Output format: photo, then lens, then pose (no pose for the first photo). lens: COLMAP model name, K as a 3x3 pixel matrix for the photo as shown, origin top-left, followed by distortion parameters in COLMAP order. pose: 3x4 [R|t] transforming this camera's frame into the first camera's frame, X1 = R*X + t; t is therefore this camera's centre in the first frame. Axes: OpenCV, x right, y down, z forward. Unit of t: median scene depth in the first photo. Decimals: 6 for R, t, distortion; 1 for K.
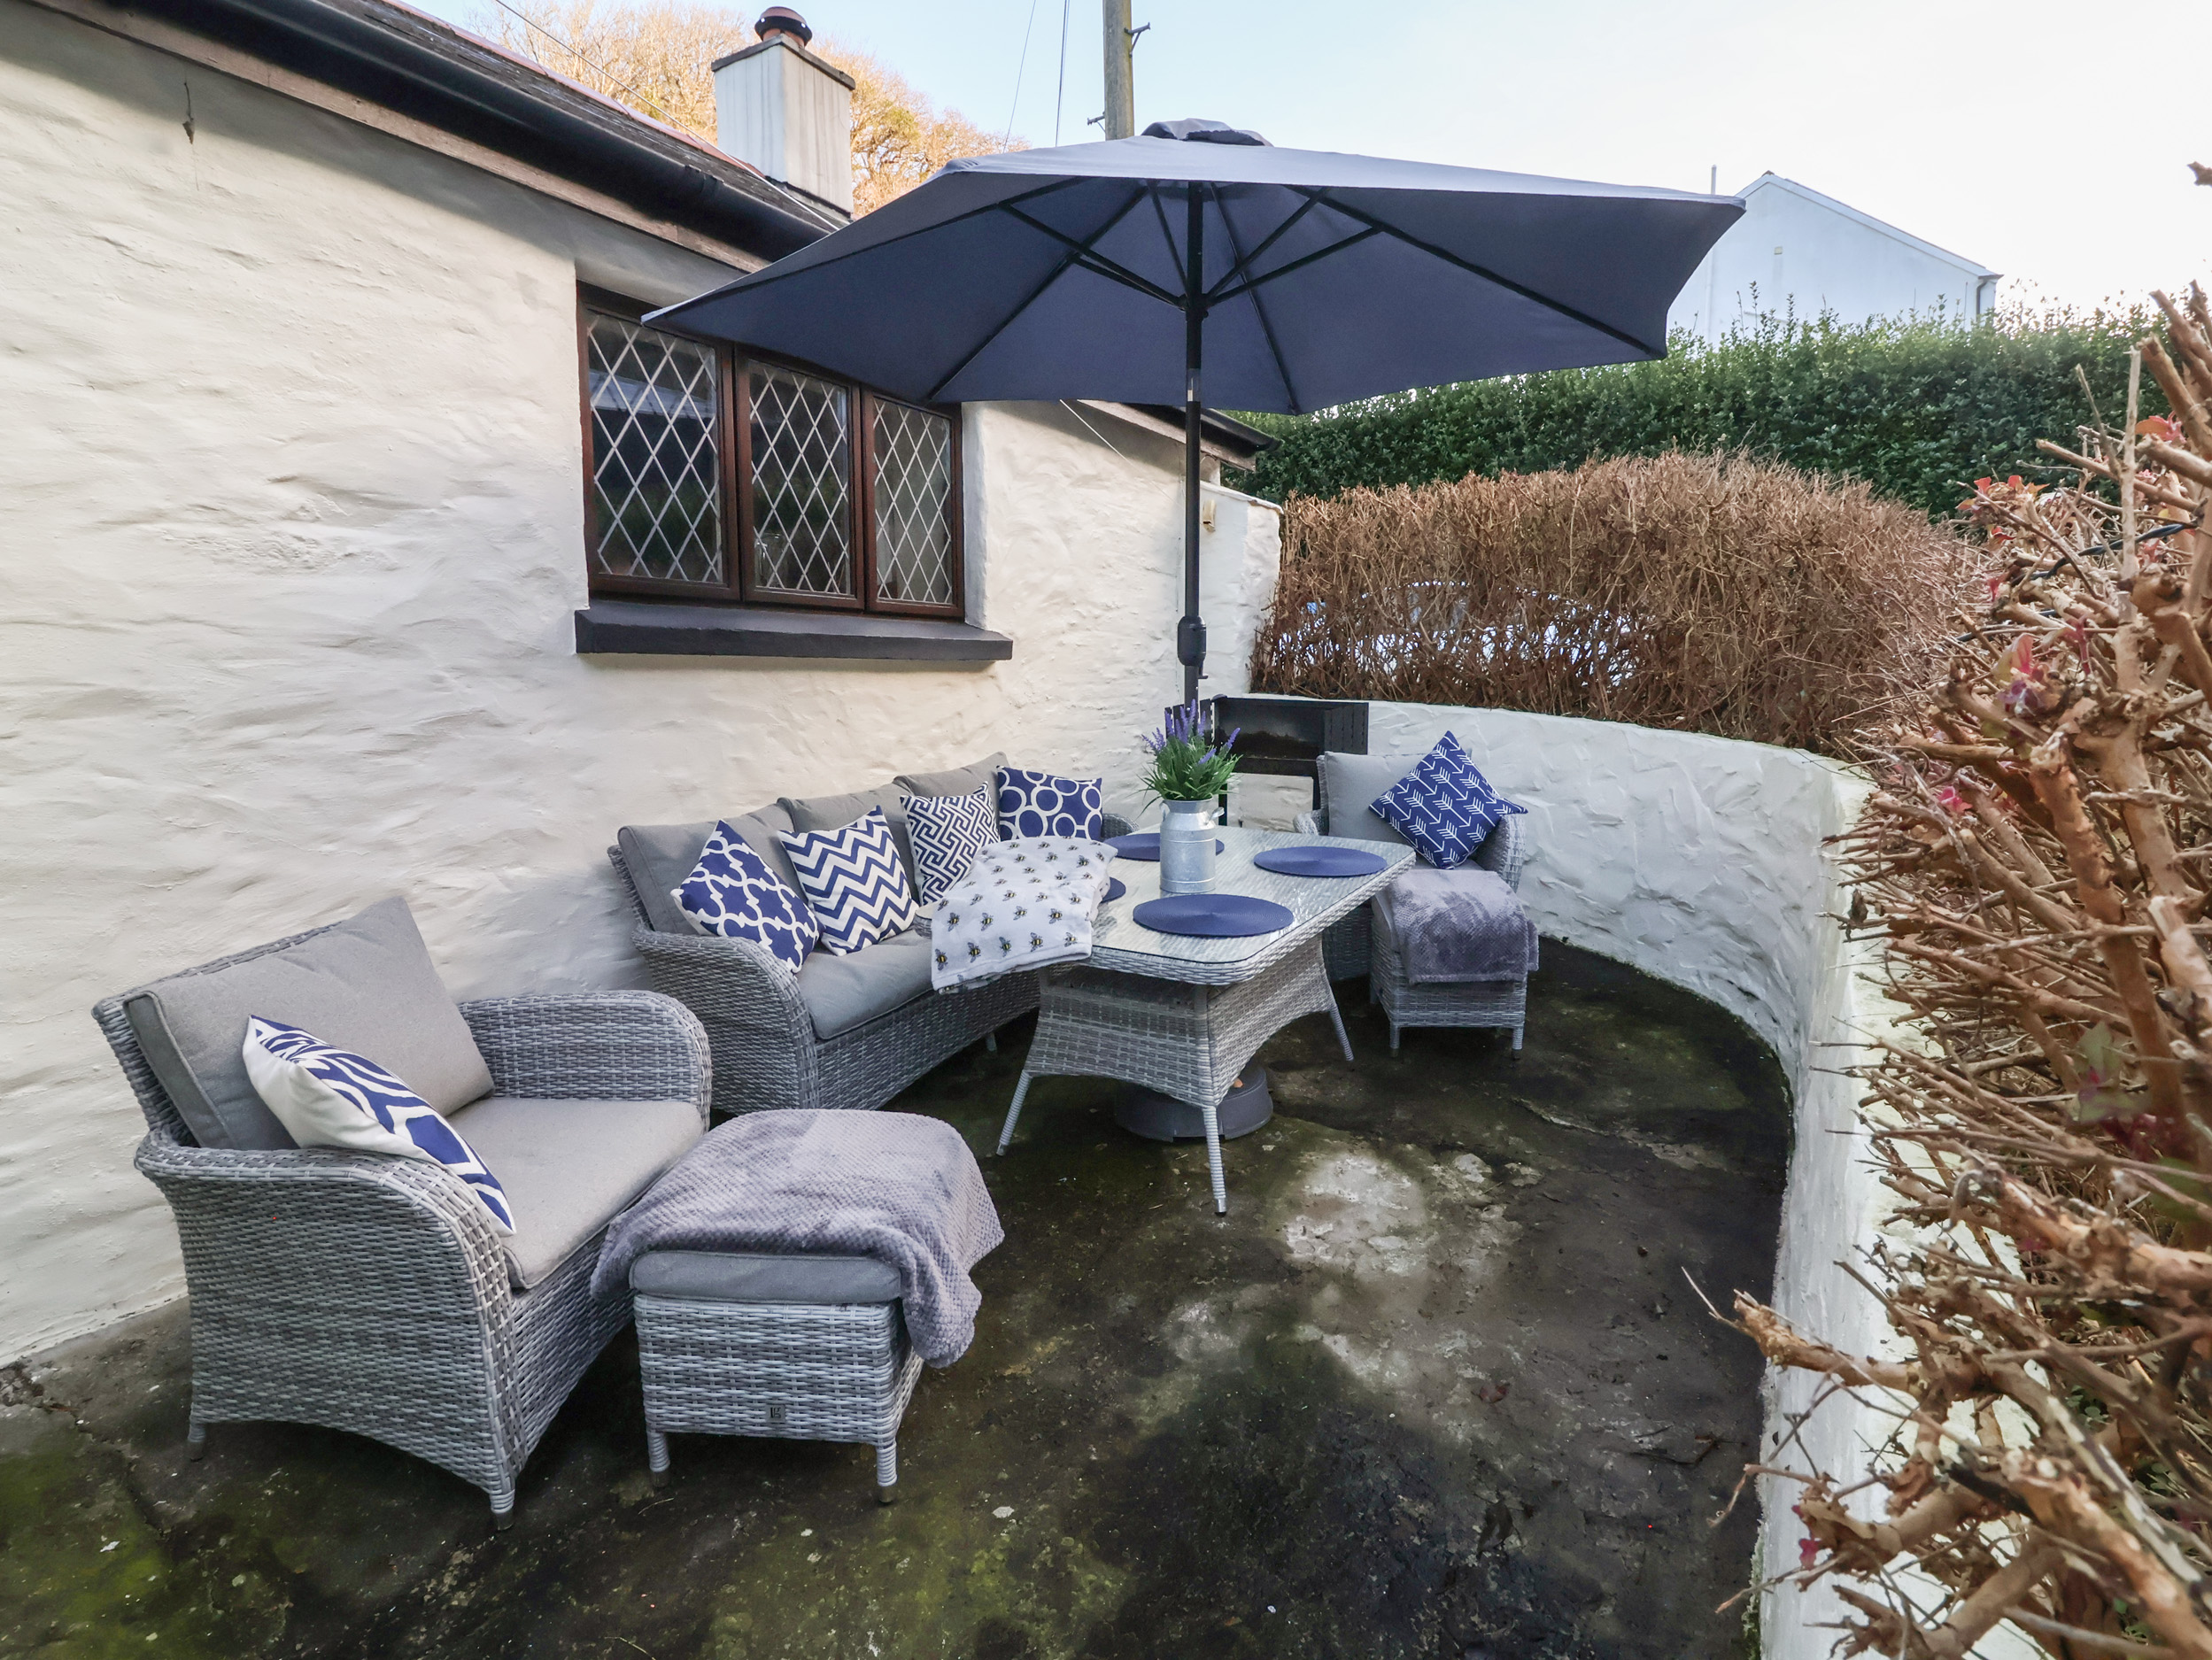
lens RADIAL K [[1165.5, 0, 1132.6], [0, 1165.5, 820.2], [0, 0, 1]] dist [0.001403, -0.016377]
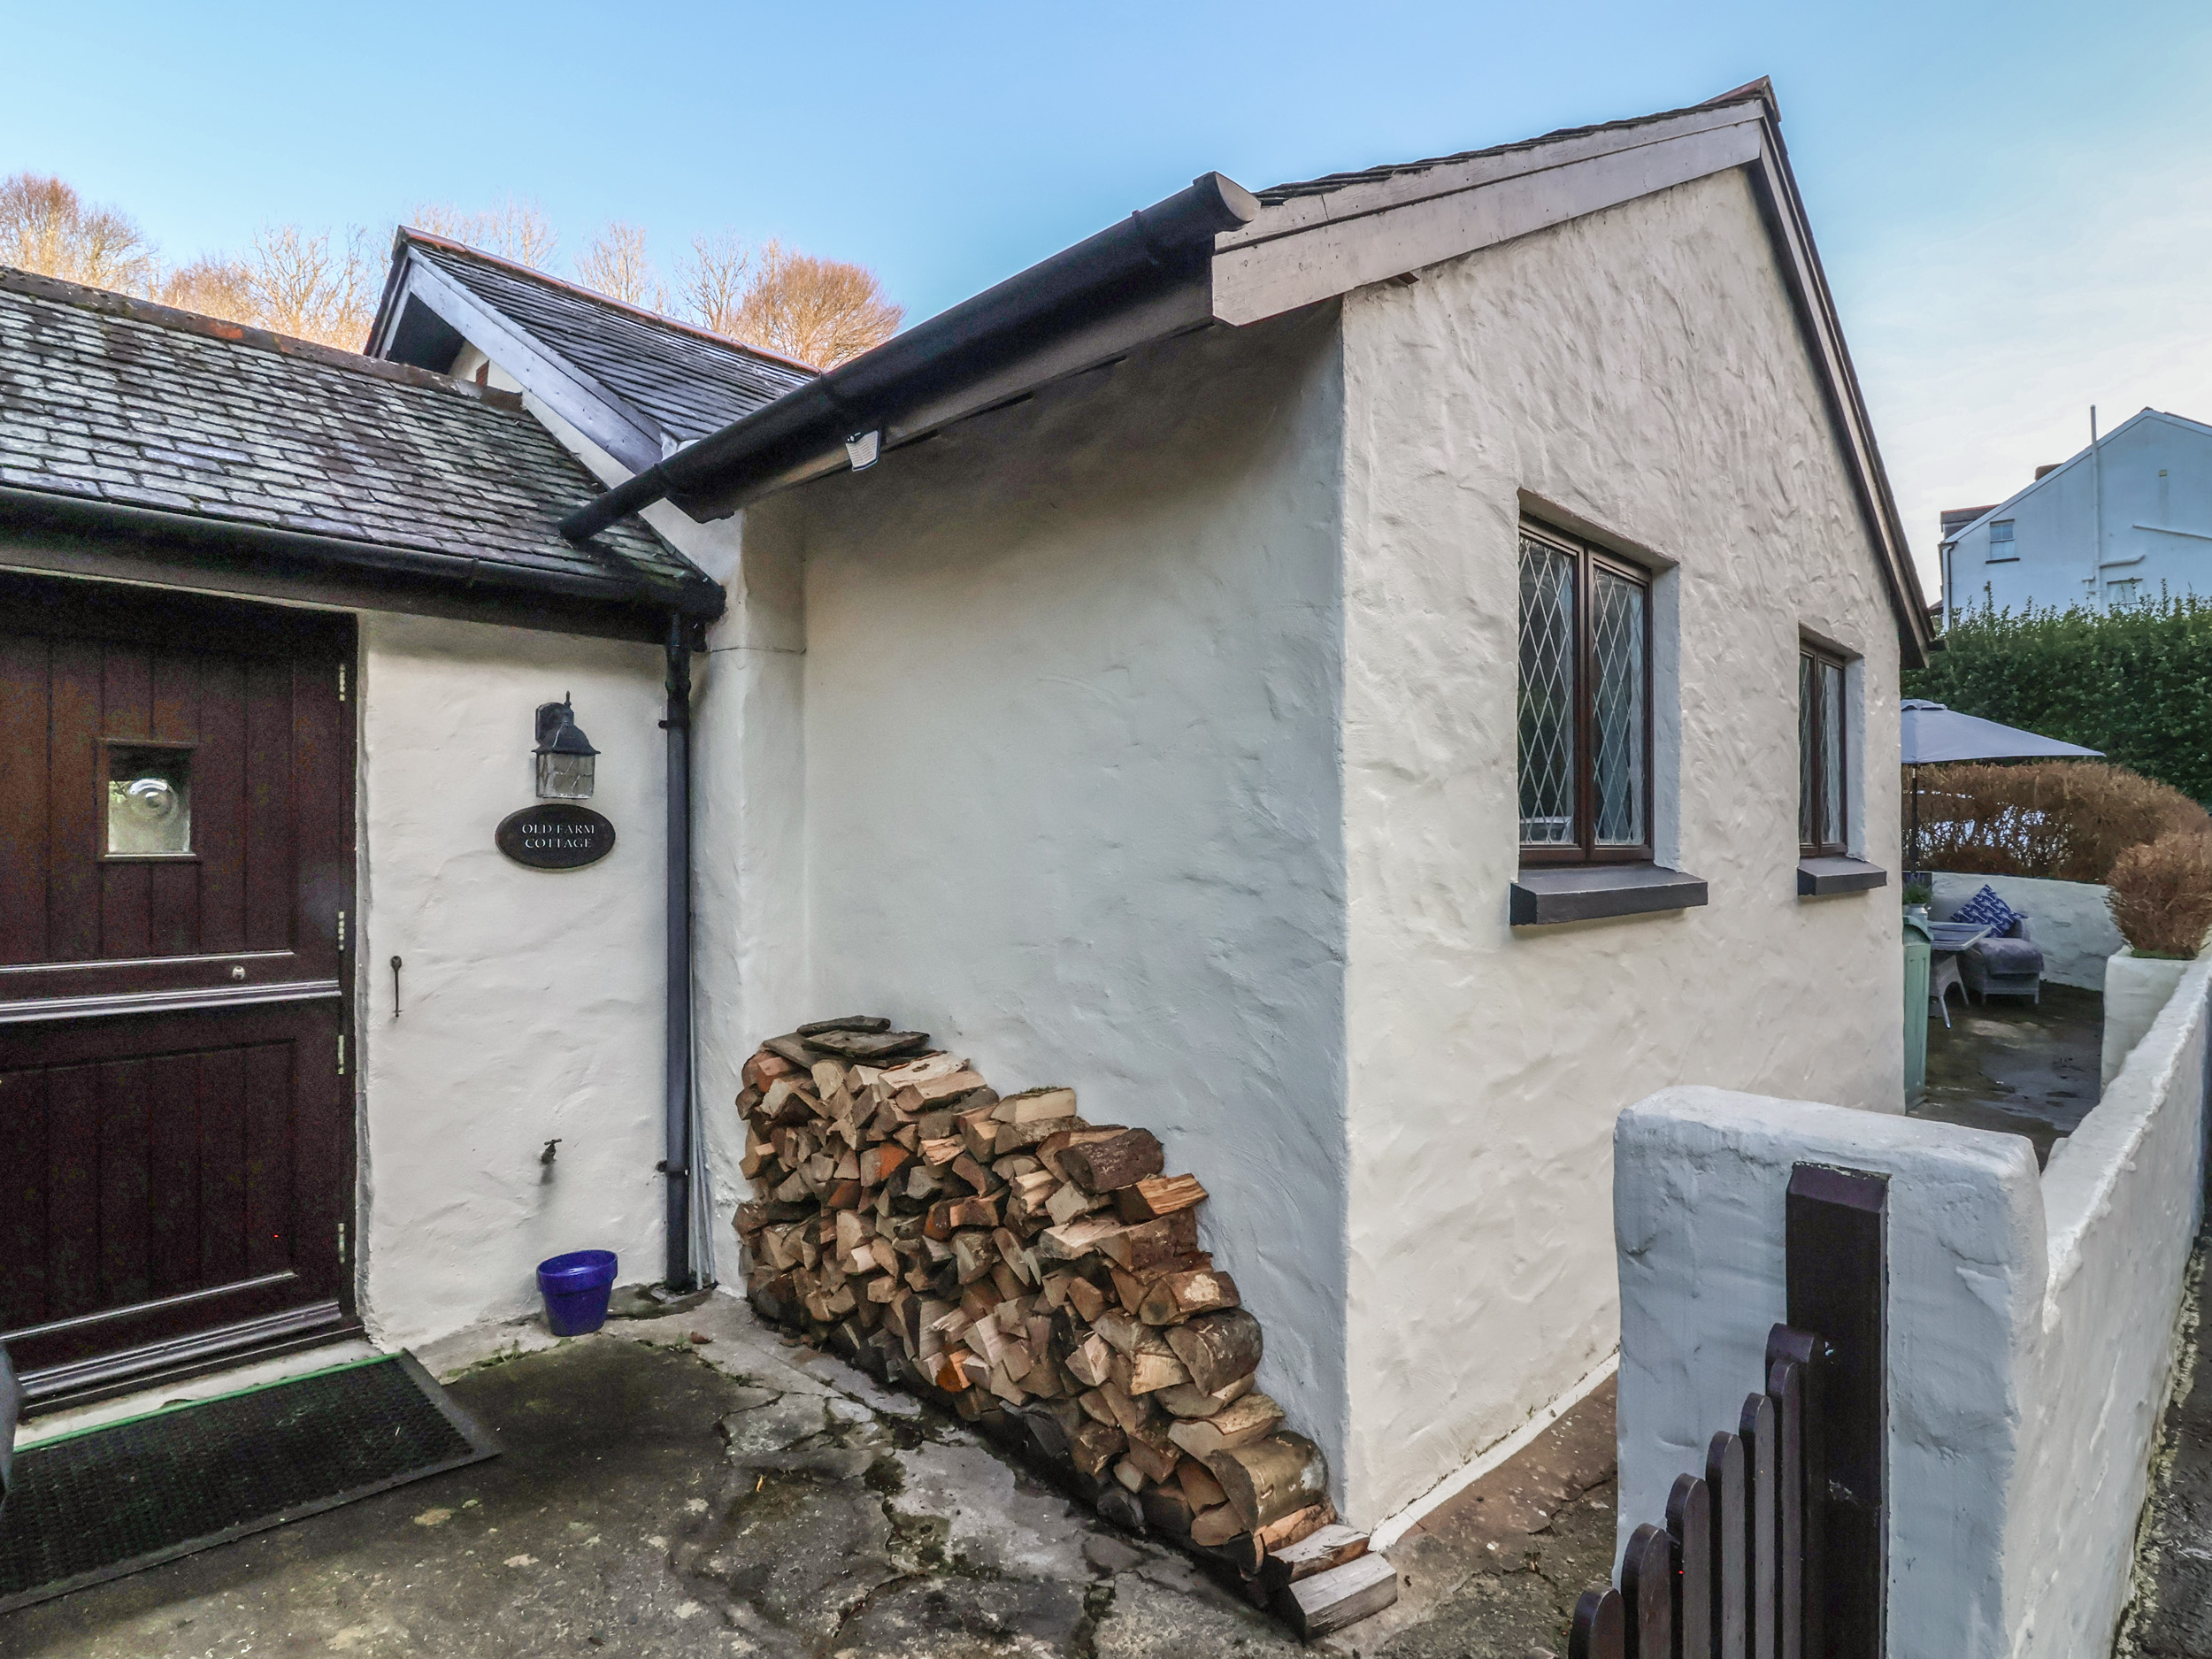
lens RADIAL K [[1165.6, 0, 1132.6], [0, 1165.6, 819.7], [0, 0, 1]] dist [0.001403, -0.016377]
pose [[0.967012, -0.008626, -0.254586, -0.301069], [-0.026873, 0.990395, -0.135633, 0.059793], [0.253310, 0.138000, 0.957491, -0.644001]]
